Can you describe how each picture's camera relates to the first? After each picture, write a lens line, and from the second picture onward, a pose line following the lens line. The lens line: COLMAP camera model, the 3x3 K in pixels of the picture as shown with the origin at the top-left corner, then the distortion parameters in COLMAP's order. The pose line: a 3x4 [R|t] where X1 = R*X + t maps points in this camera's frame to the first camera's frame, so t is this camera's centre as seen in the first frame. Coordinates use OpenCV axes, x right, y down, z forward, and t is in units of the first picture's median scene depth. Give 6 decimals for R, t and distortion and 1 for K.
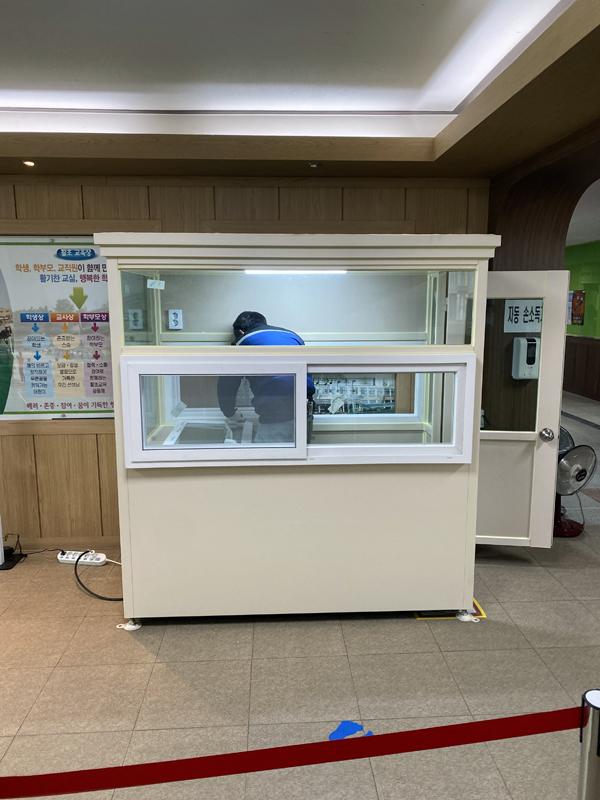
lens RADIAL K [[609.7, 0, 304.5], [0, 609.7, 399.0], [0, 0, 1]] dist [0.030558, -0.023296]
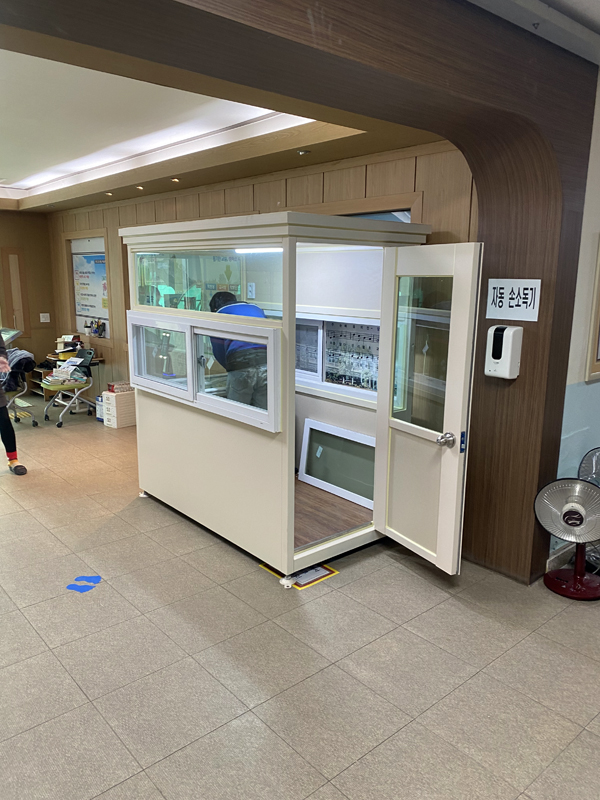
lens RADIAL K [[609.7, 0, 306.0], [0, 609.7, 406.8], [0, 0, 1]] dist [0.030558, -0.023296]
pose [[0.615978, 0.176475, -0.767742, 0.849521], [-0.140375, 0.983576, 0.113461, -0.050622], [0.775155, 0.037882, 0.630634, 0.291935]]
